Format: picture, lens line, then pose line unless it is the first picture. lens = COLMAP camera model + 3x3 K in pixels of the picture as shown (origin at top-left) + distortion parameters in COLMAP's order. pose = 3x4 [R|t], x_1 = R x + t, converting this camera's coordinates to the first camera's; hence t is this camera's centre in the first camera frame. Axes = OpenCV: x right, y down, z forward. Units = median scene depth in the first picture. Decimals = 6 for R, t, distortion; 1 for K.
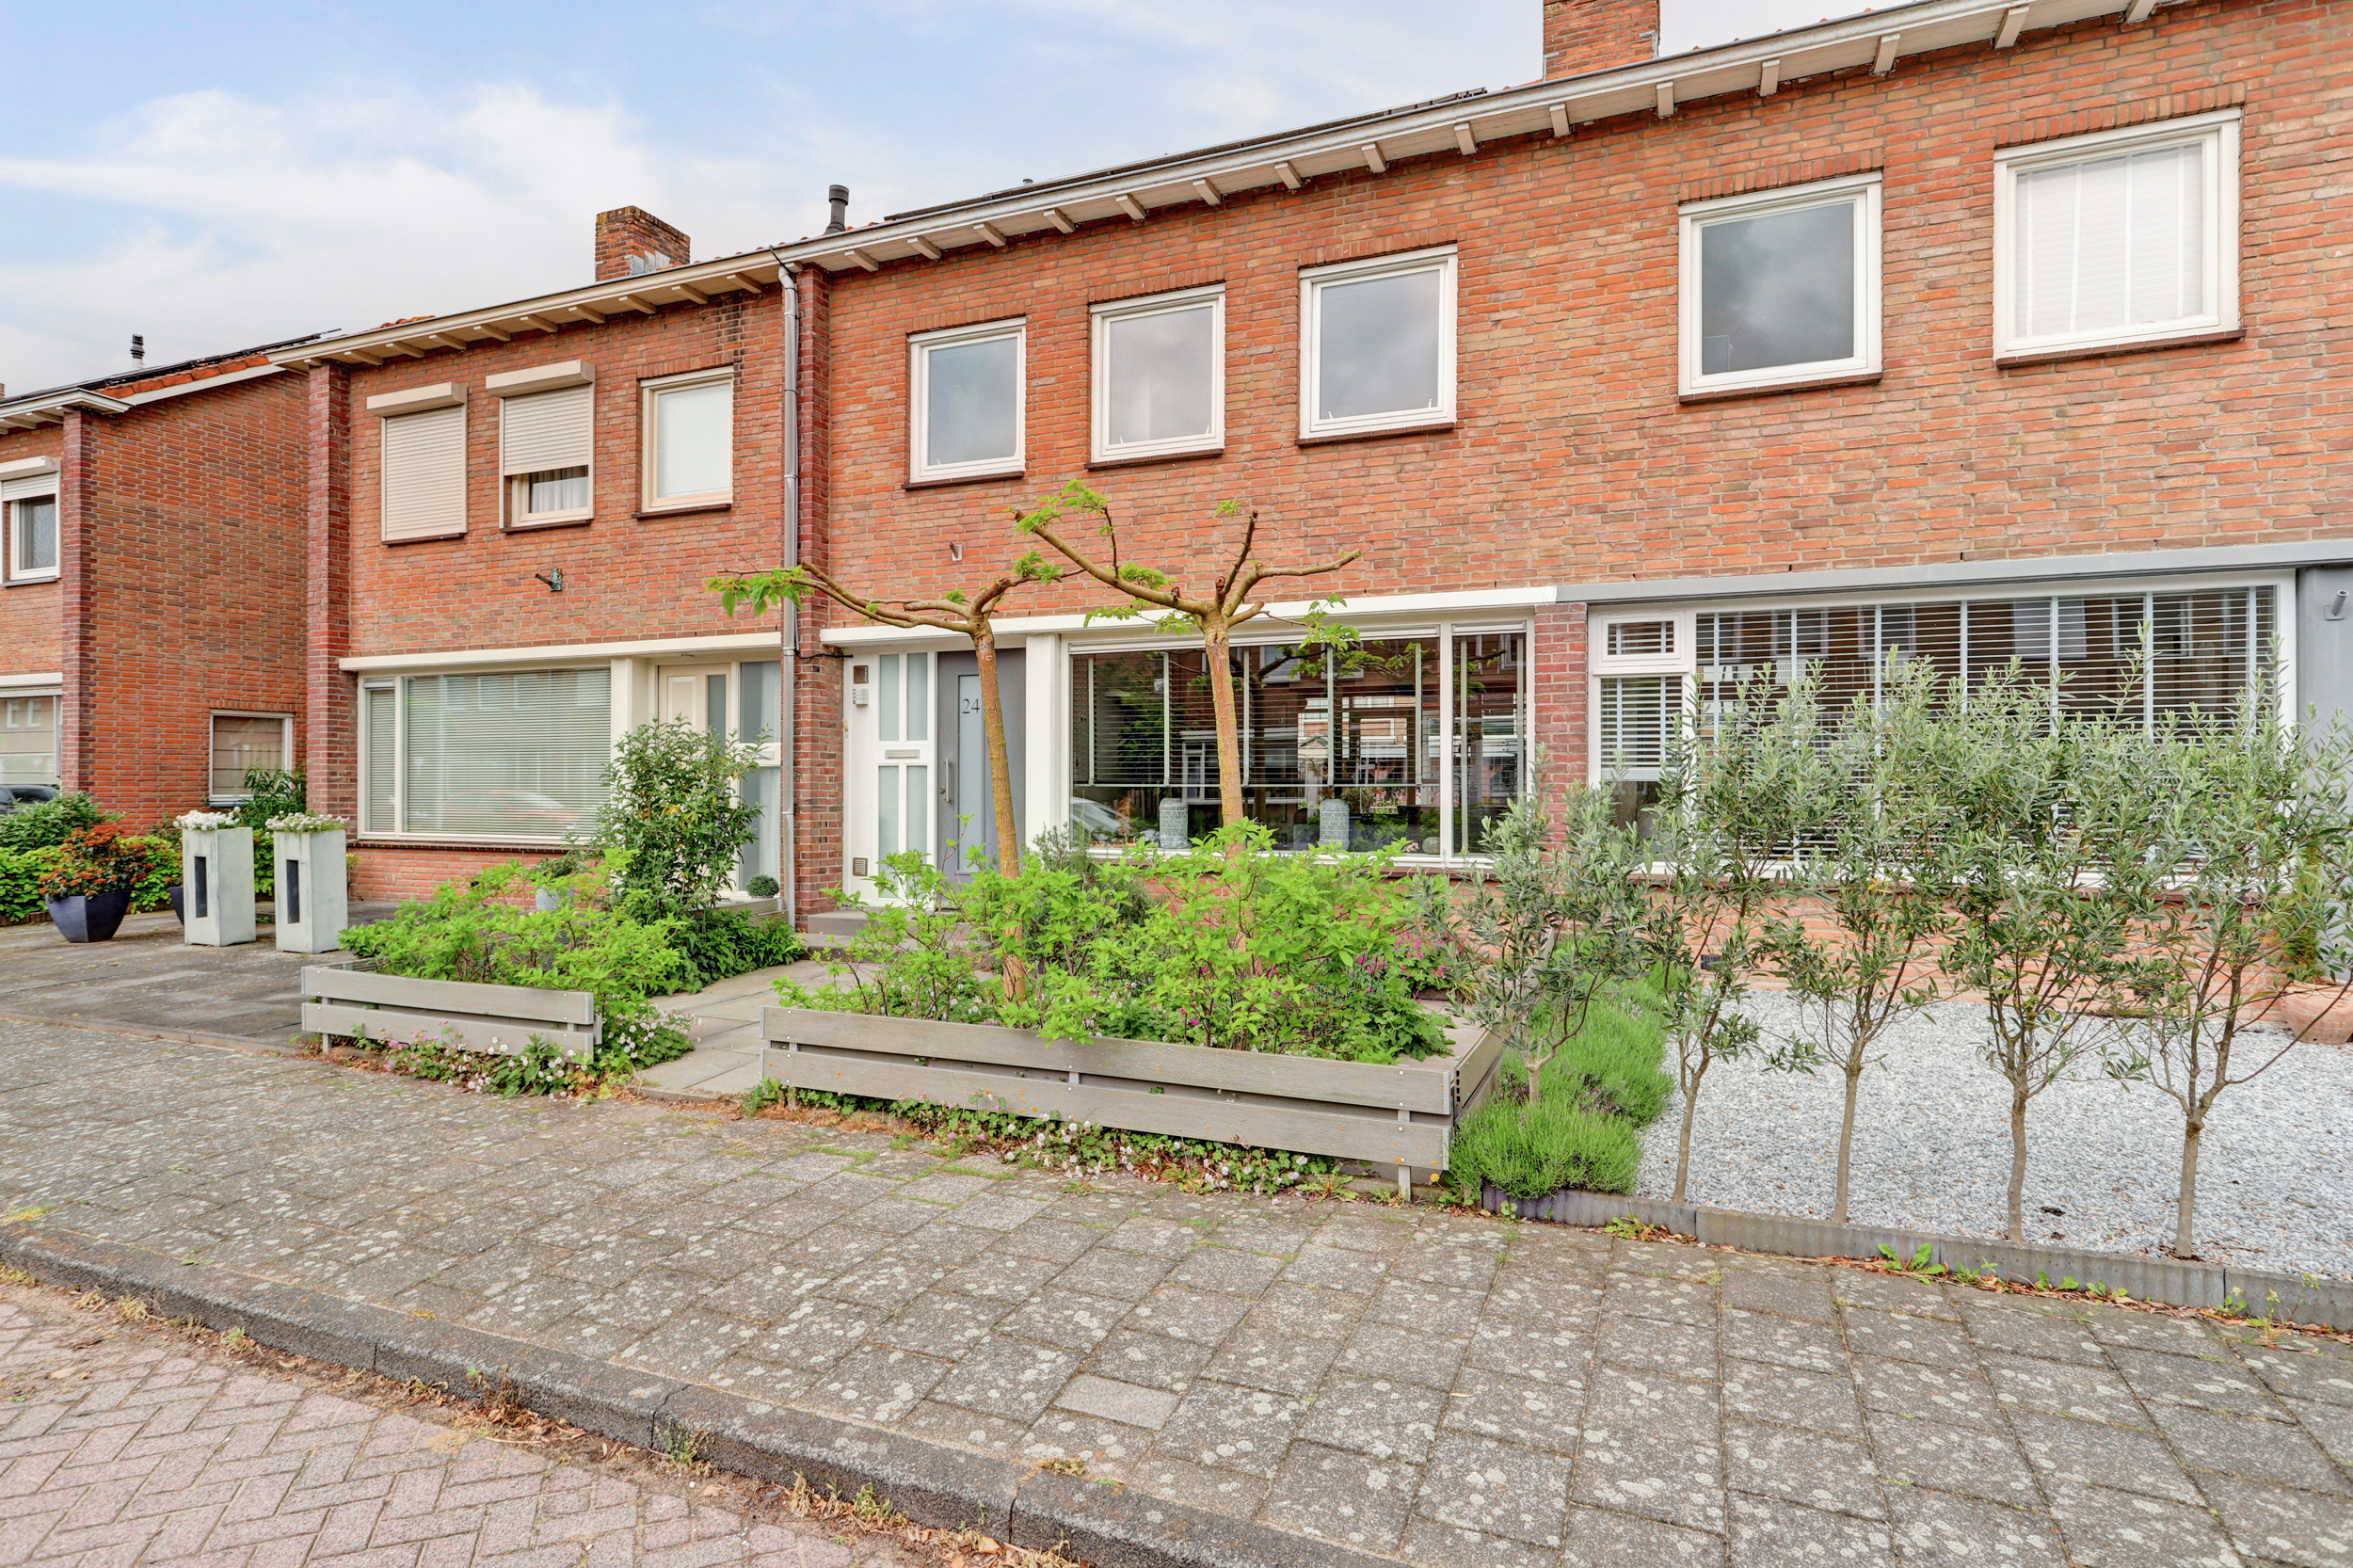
lens RADIAL K [[1226.1, 0, 1177.8], [0, 1226.1, 772.9], [0, 0, 1]] dist [0.008256, 0.003203]
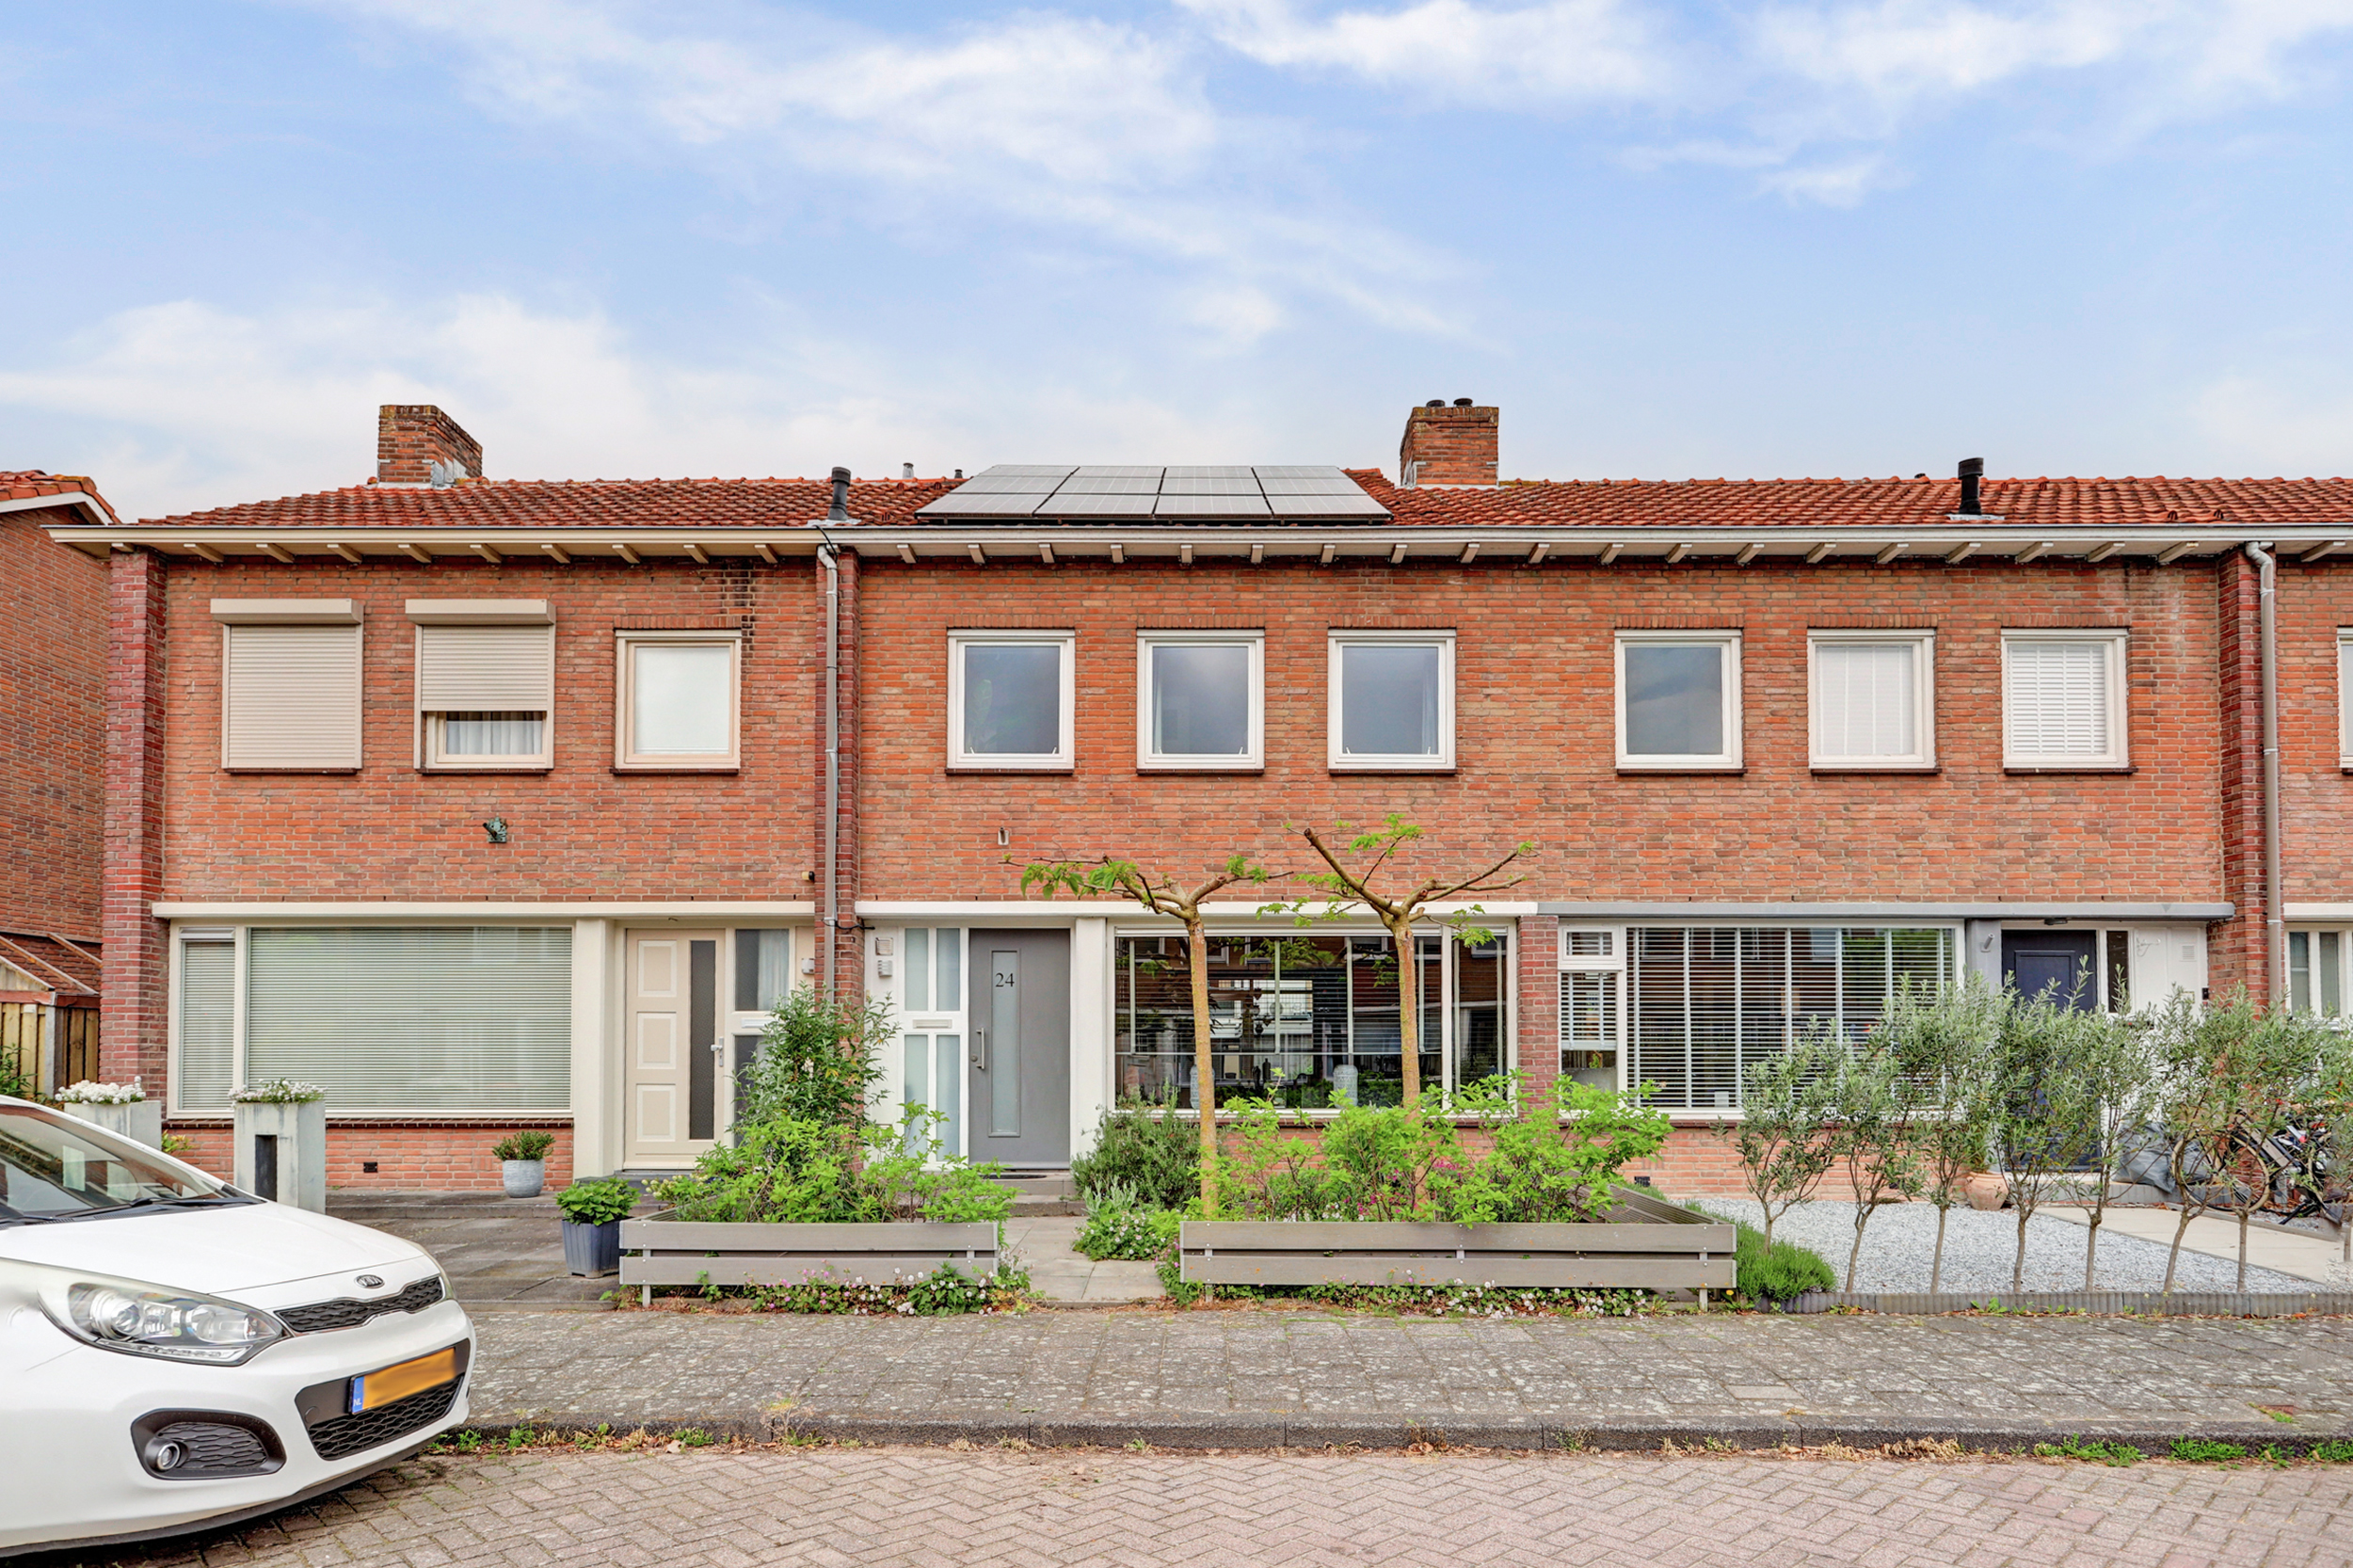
lens RADIAL K [[1307.1, 0, 1187.6], [0, 1307.1, 1040.9], [0, 0, 1]] dist [0.003246, -0.000090]
pose [[0.920182, 0.008919, 0.391389, -0.490049], [-0.003168, 0.999877, -0.015336, 0.016494], [-0.391478, 0.012872, 0.920098, -0.121232]]
